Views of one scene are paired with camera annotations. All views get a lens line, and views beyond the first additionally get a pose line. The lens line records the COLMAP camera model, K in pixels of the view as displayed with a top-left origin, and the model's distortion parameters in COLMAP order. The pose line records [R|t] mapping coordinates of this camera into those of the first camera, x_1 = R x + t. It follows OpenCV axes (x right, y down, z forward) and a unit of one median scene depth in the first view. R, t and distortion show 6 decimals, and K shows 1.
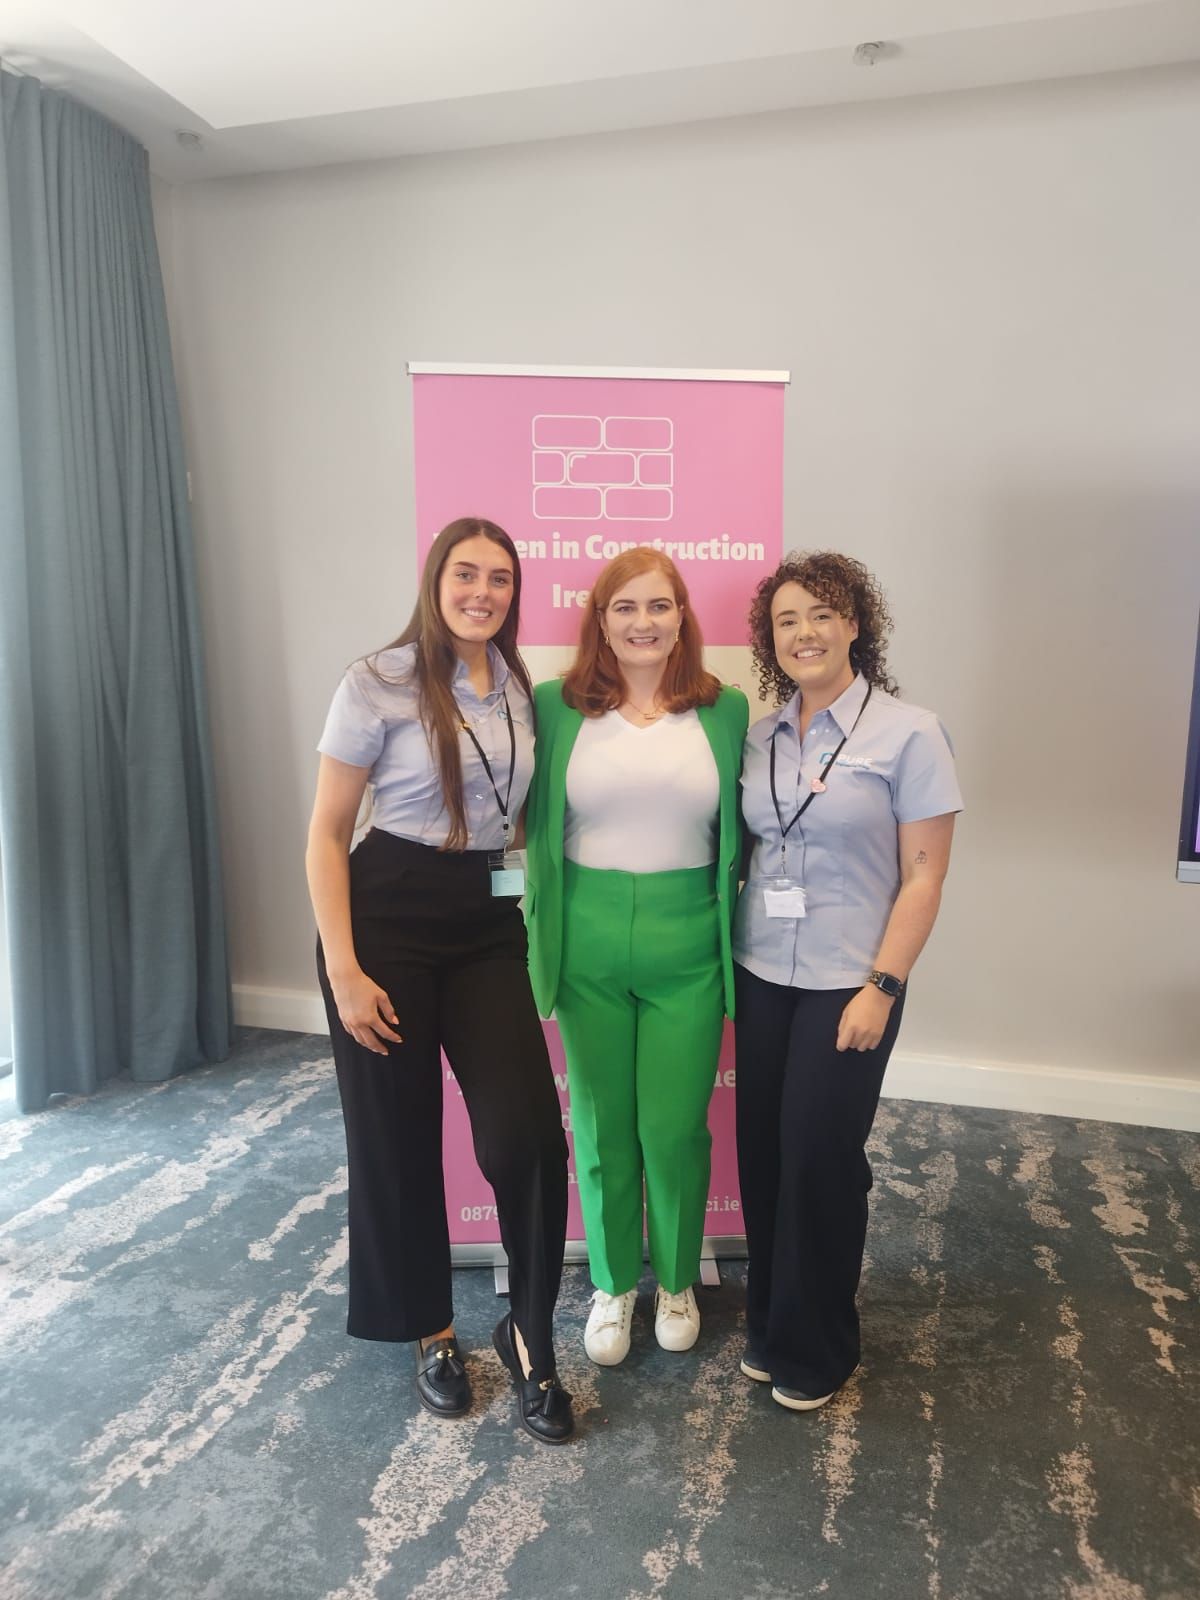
lens RADIAL K [[1230.3, 0, 599.5], [0, 1230.3, 797.7], [0, 0, 1]] dist [0.004967, 0.007626]
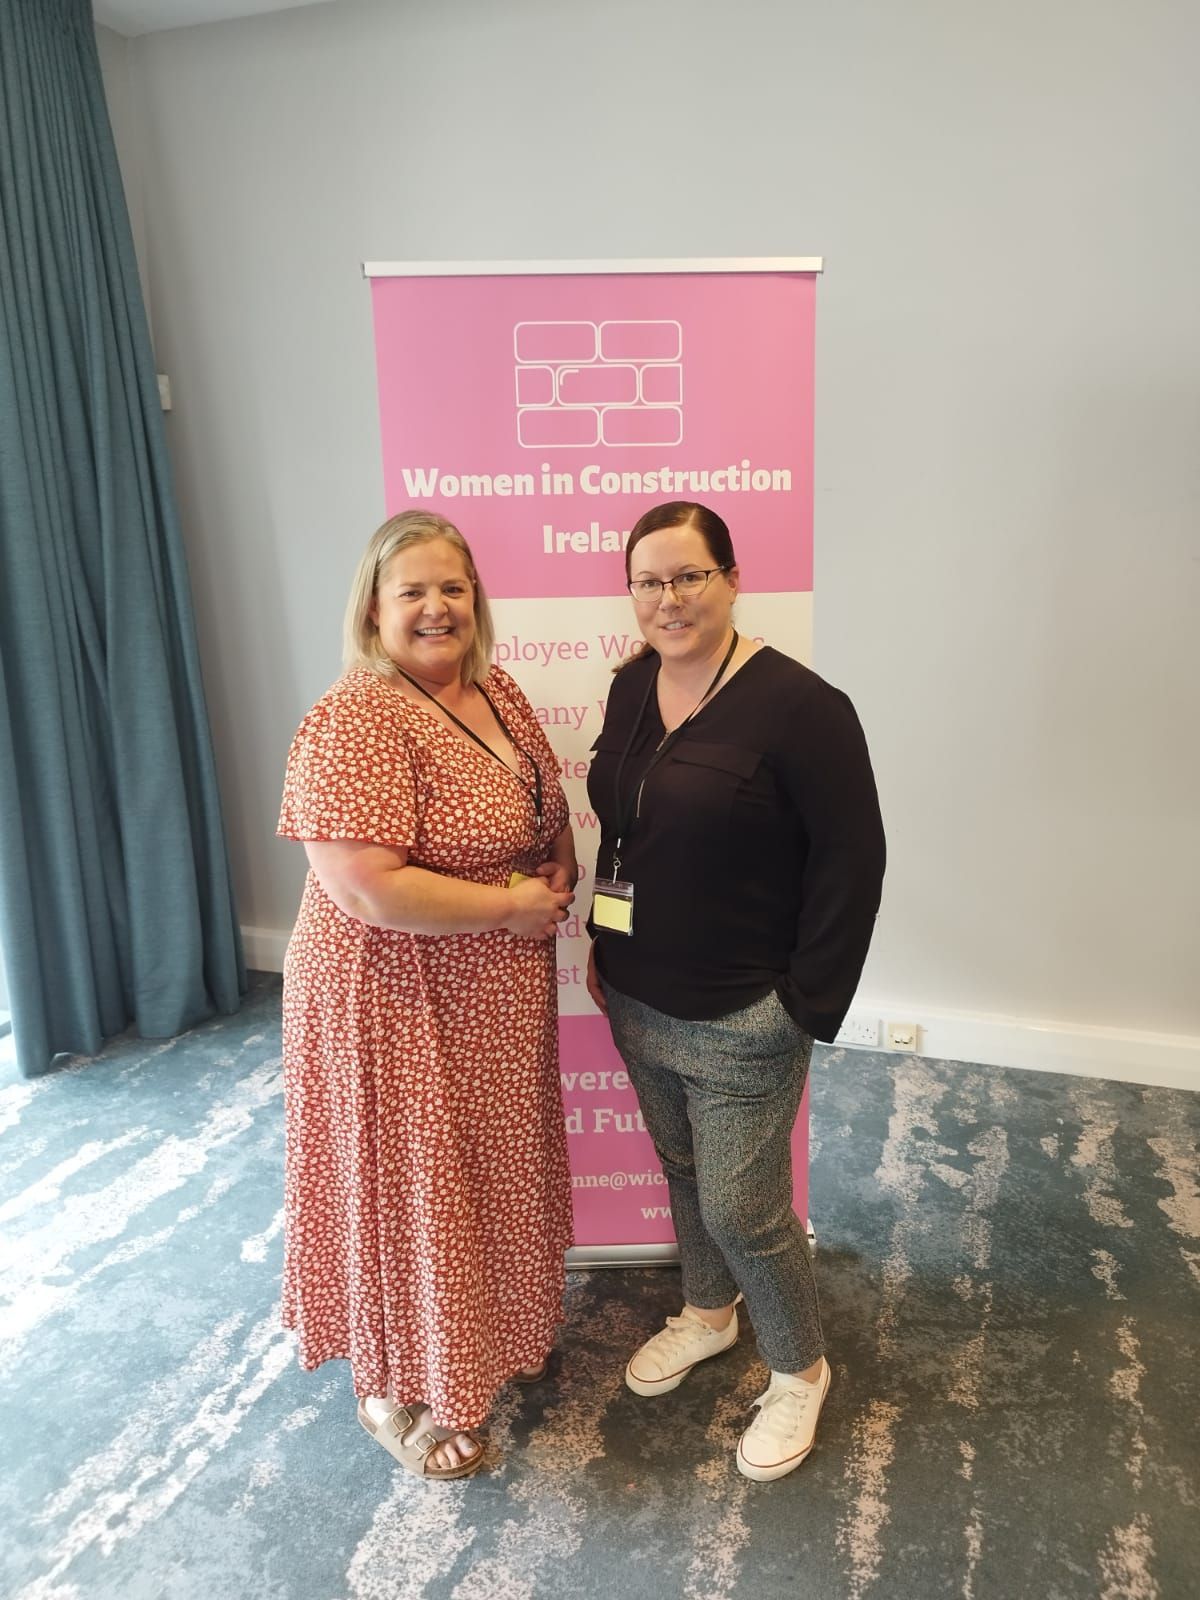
lens RADIAL K [[1230.3, 0, 599.5], [0, 1230.3, 809.4], [0, 0, 1]] dist [0.004967, 0.007626]
pose [[0.998763, -0.011887, -0.048287, 0.040710], [0.017345, 0.993303, 0.114231, -0.074936], [0.046605, -0.114927, 0.992280, 0.127960]]
